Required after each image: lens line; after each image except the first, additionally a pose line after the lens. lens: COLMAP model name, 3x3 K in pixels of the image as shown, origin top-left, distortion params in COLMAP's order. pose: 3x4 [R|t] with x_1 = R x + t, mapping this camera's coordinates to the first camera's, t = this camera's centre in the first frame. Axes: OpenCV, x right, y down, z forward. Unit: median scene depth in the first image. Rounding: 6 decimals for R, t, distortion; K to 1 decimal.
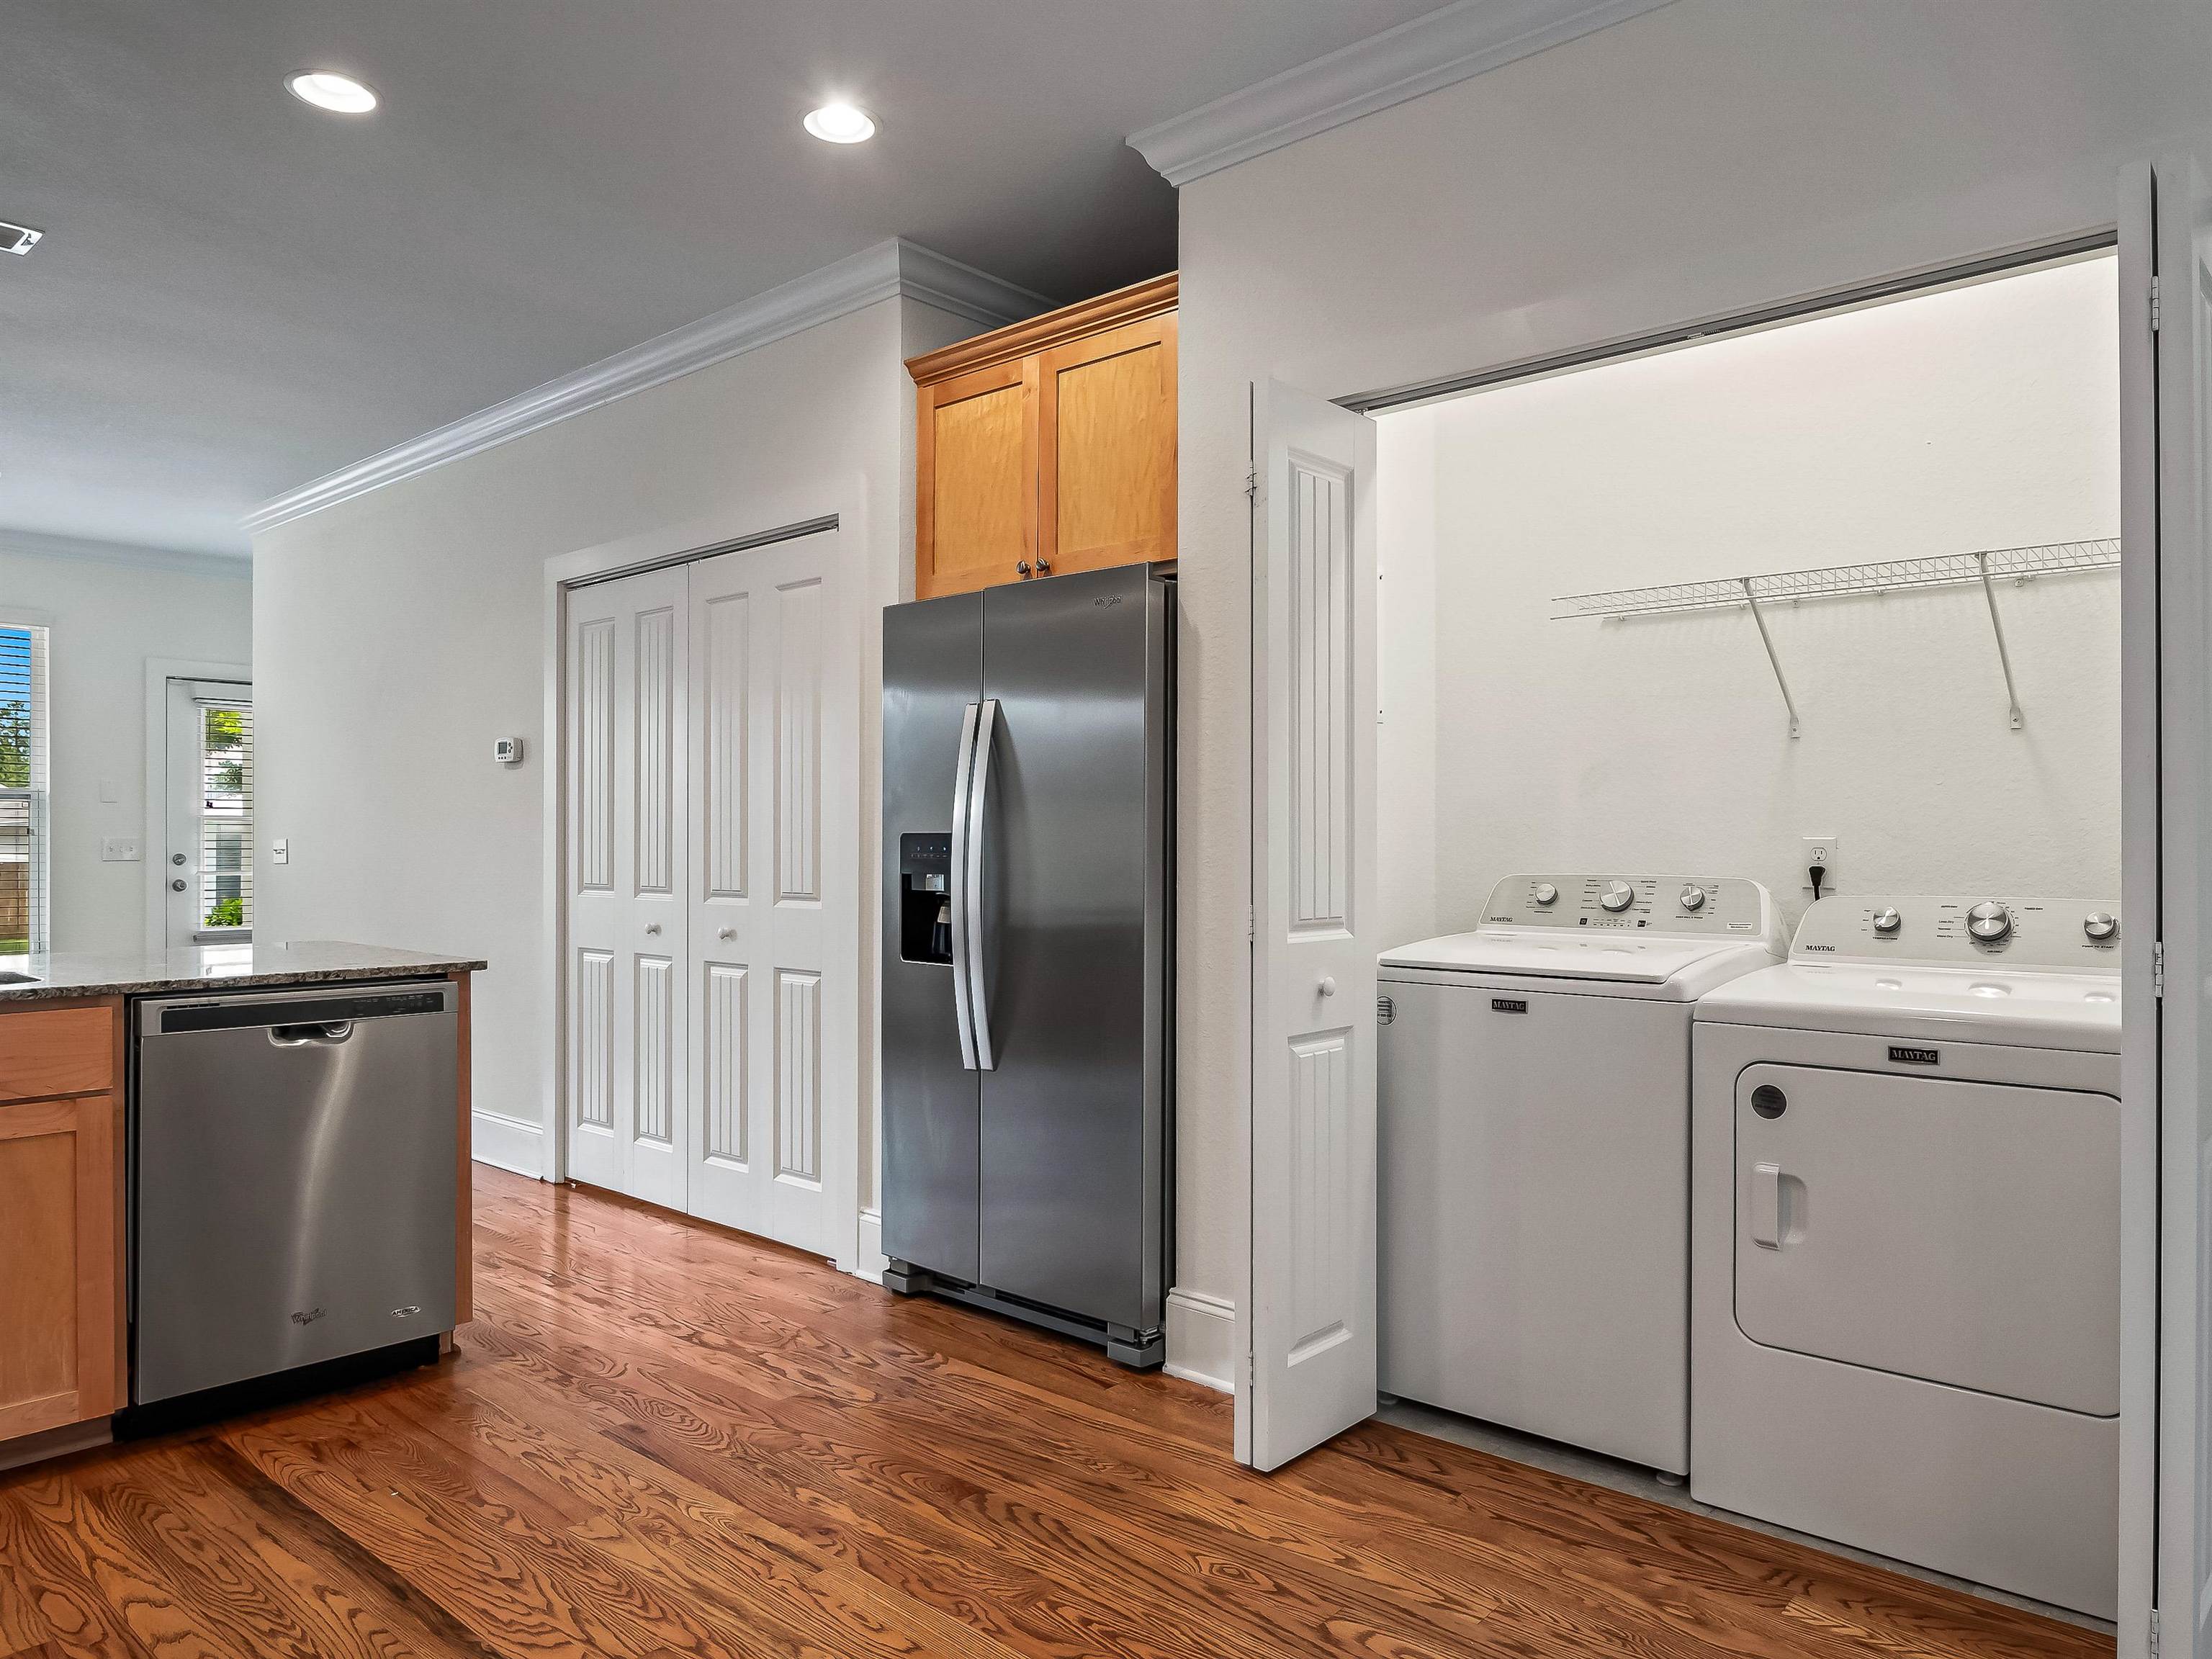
lens RADIAL K [[1497.8, 0, 1105.0], [0, 1497.8, 835.9], [0, 0, 1]] dist [-0.009977, -0.007893]
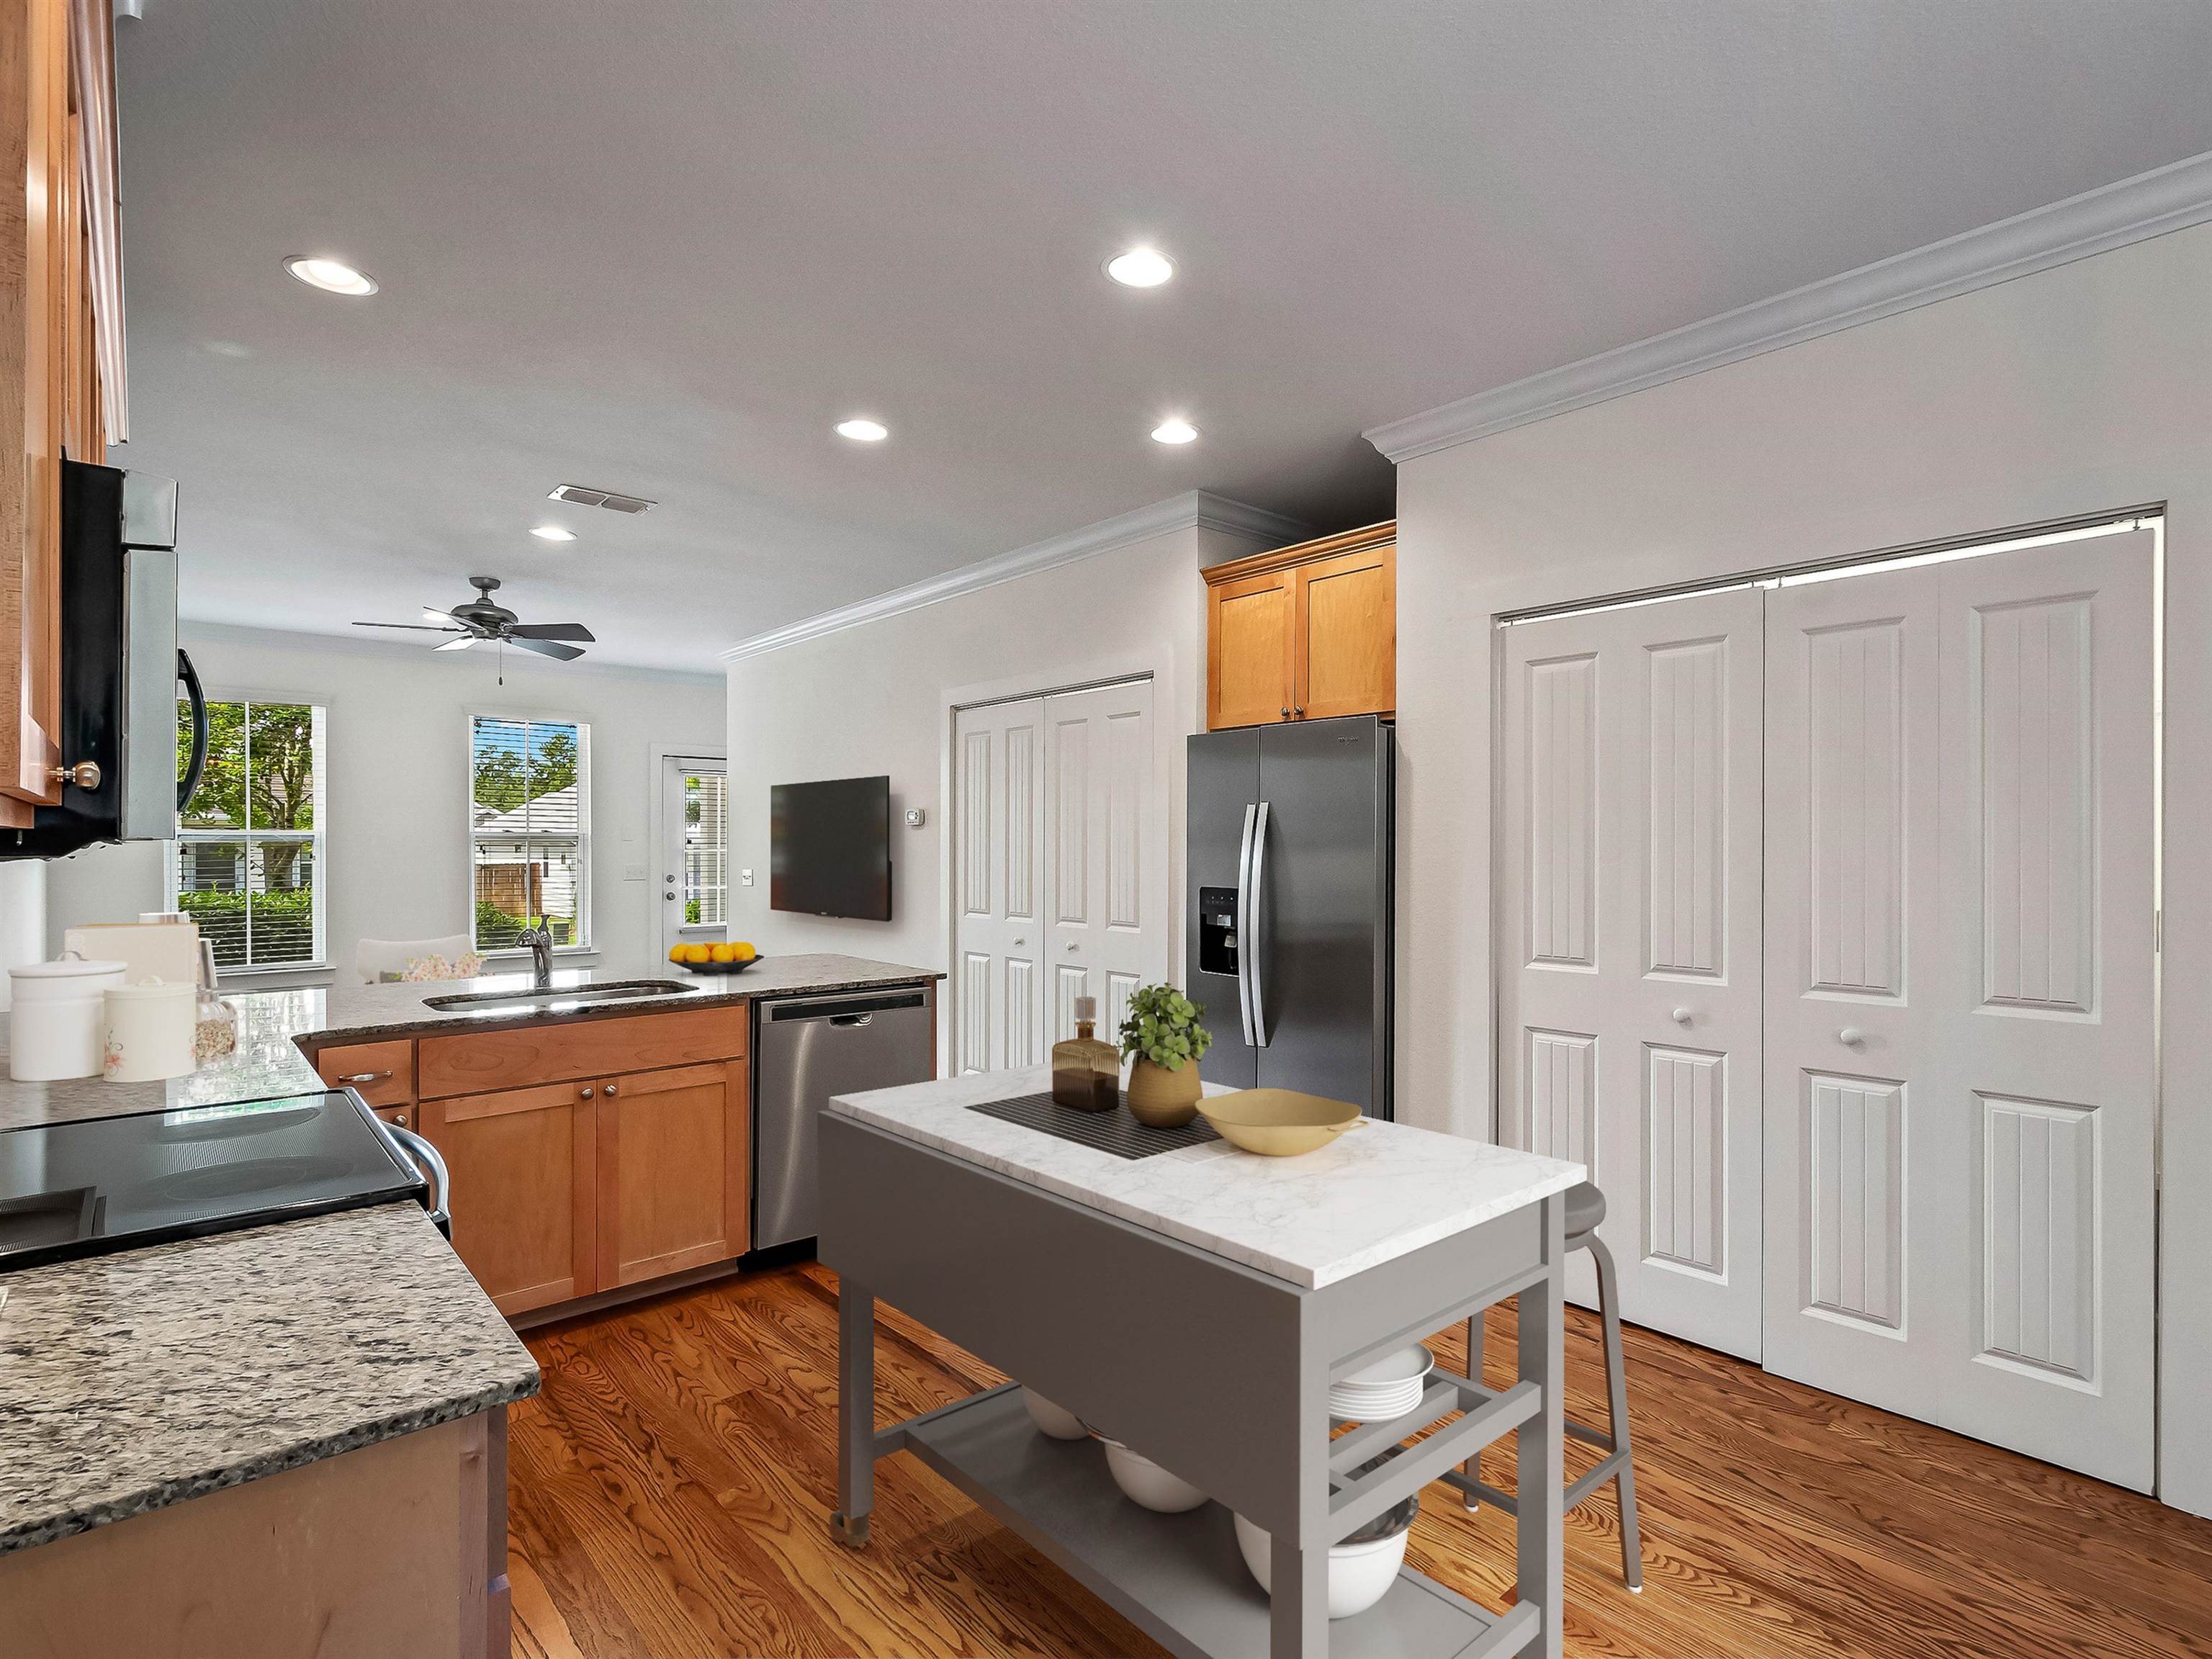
lens RADIAL K [[1111.0, 0, 1158.4], [0, 1111.0, 848.8], [0, 0, 1]] dist [-0.002073, -0.000138]
pose [[0.994116, 0.000646, -0.108318, -0.064945], [-0.000542, 0.999999, 0.000992, -0.046439], [0.108319, -0.000927, 0.994116, -0.129078]]
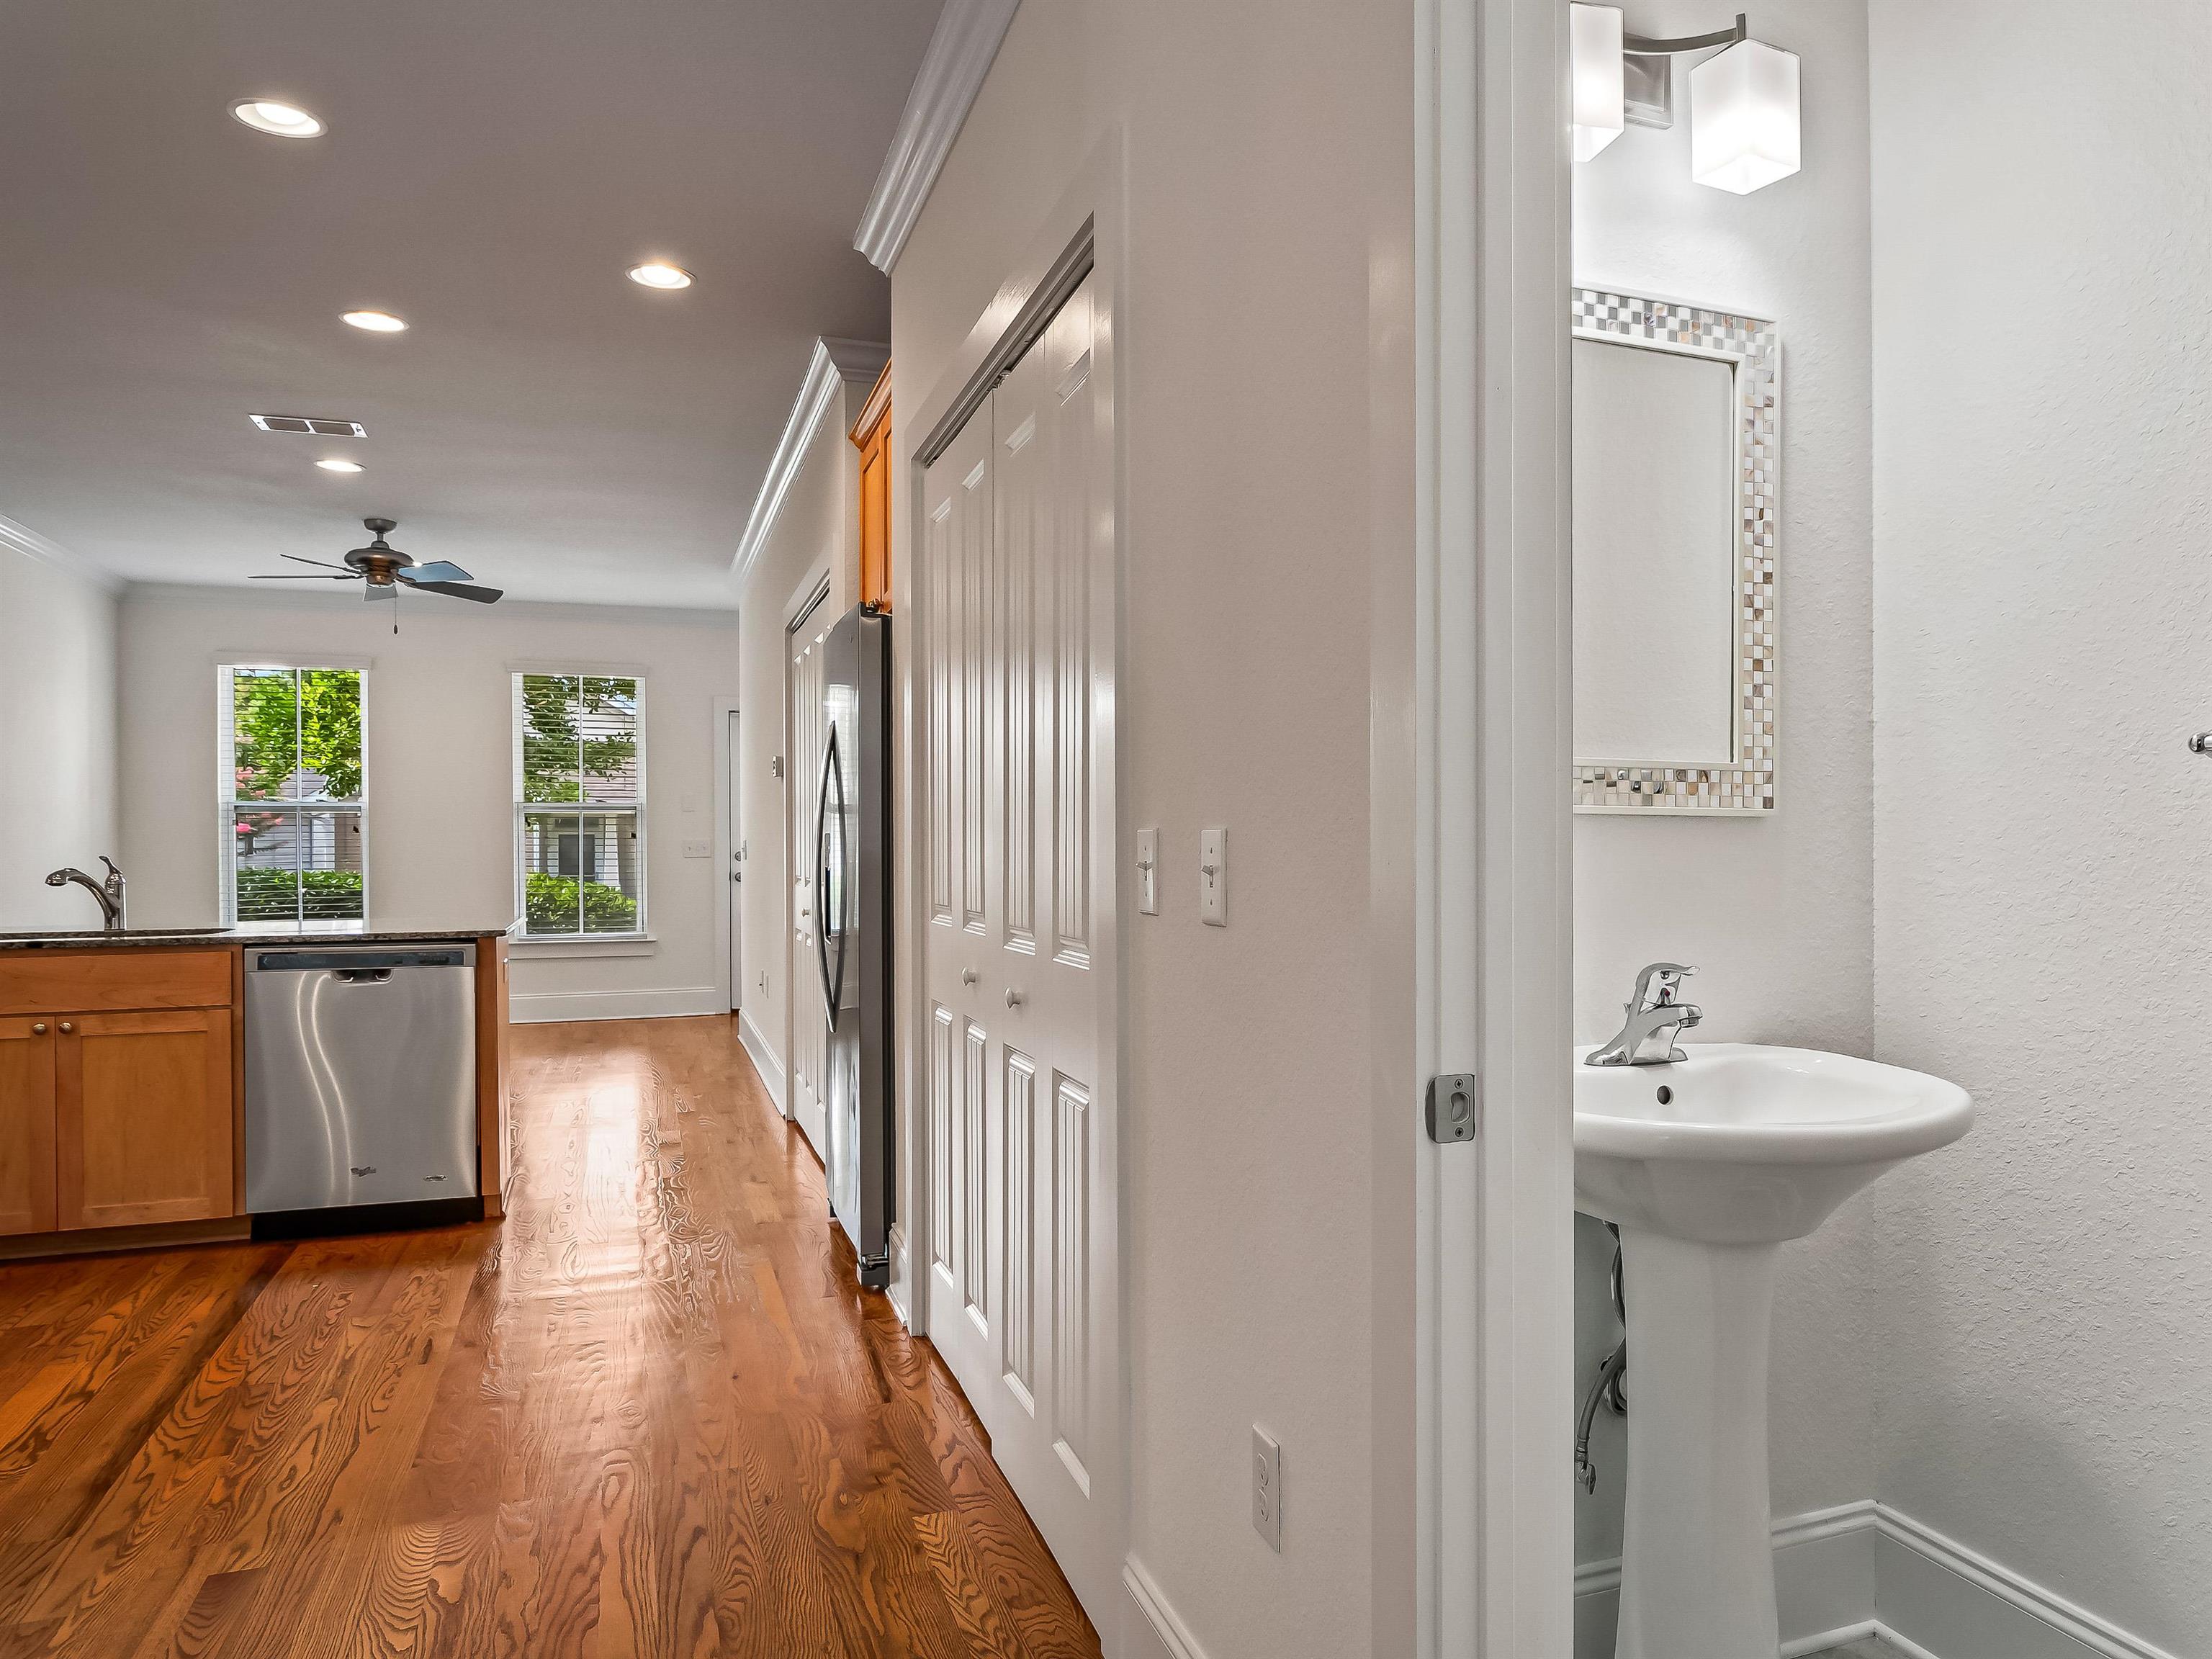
lens RADIAL K [[1497.8, 0, 1089.7], [0, 1497.8, 834.2], [0, 0, 1]] dist [-0.009977, -0.007893]
pose [[0.894104, -0.003357, -0.447847, 0.639342], [0.003078, 0.999994, -0.001351, -0.001160], [0.447849, -0.000171, 0.894109, 0.017044]]
